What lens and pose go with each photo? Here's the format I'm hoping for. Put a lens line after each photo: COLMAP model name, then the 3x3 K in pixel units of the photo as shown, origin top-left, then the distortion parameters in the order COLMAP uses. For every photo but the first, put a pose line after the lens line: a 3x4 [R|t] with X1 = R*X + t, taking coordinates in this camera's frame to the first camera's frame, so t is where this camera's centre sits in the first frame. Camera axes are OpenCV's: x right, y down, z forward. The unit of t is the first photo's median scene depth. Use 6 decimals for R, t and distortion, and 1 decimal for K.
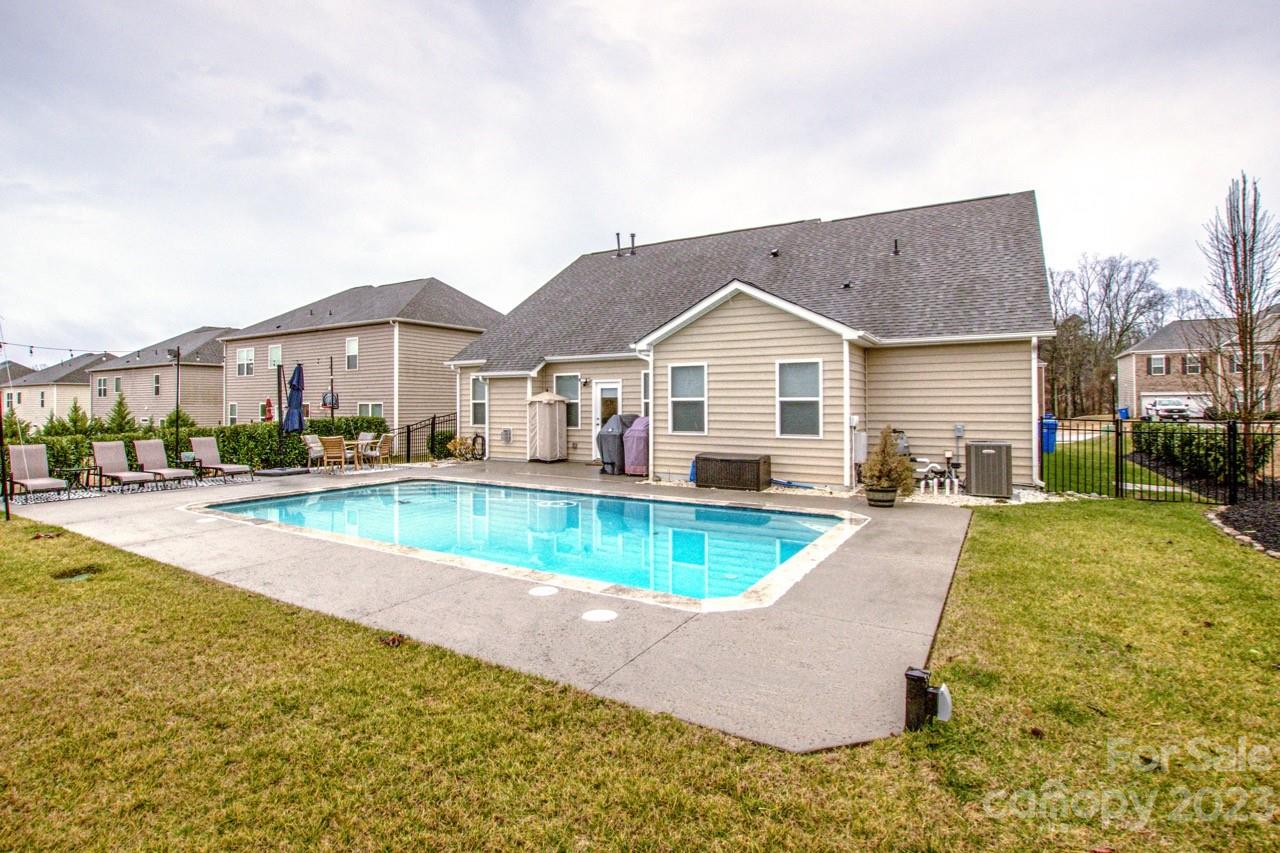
lens RADIAL K [[636.3, 0, 635.7], [0, 636.3, 395.2], [0, 0, 1]] dist [-0.023699, -0.000031]
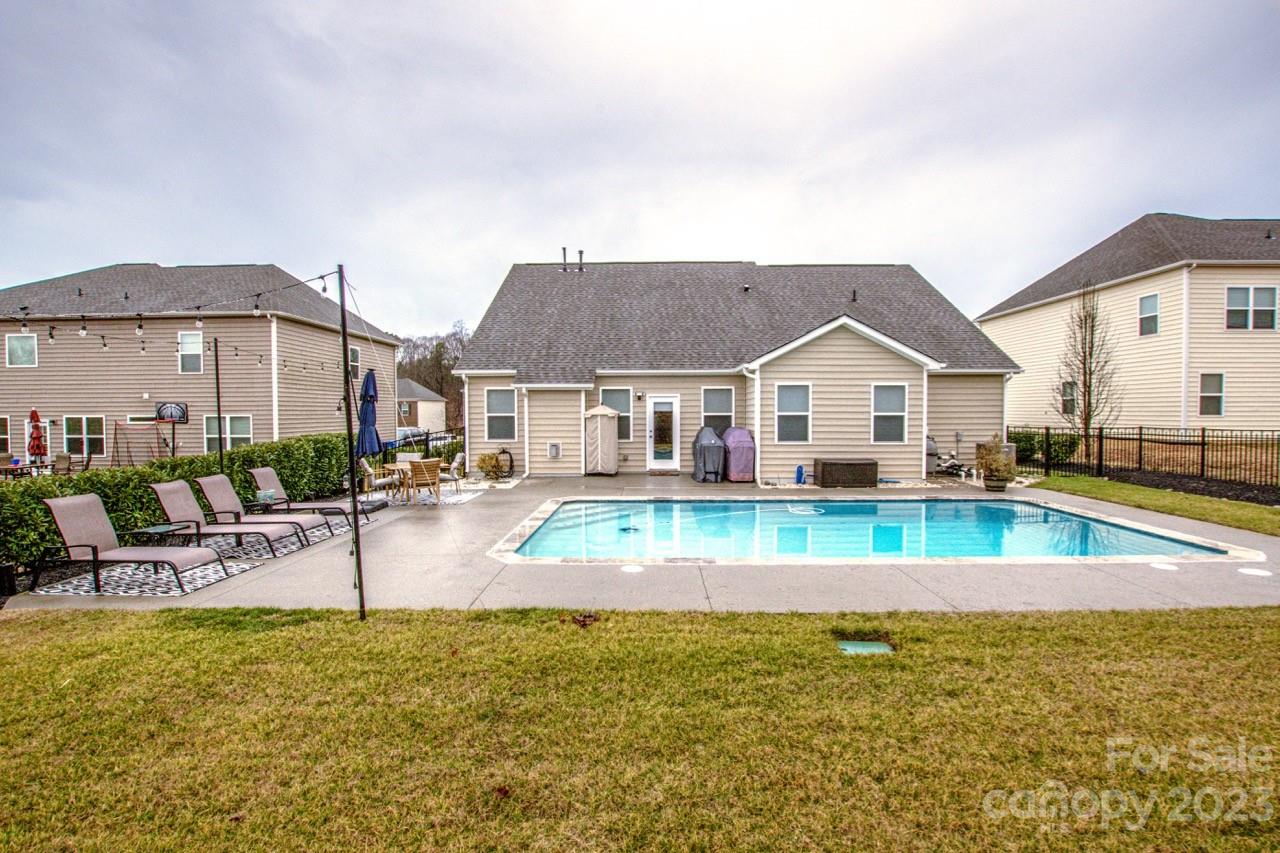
lens RADIAL K [[583.2, 0, 639.8], [0, 583.2, 430.7], [0, 0, 1]] dist [-0.024020, 0.001668]
pose [[0.859125, -0.017200, 0.511476, -0.677101], [-0.005926, 0.999034, 0.043550, -0.006797], [-0.511731, -0.040446, 0.858193, 0.218819]]
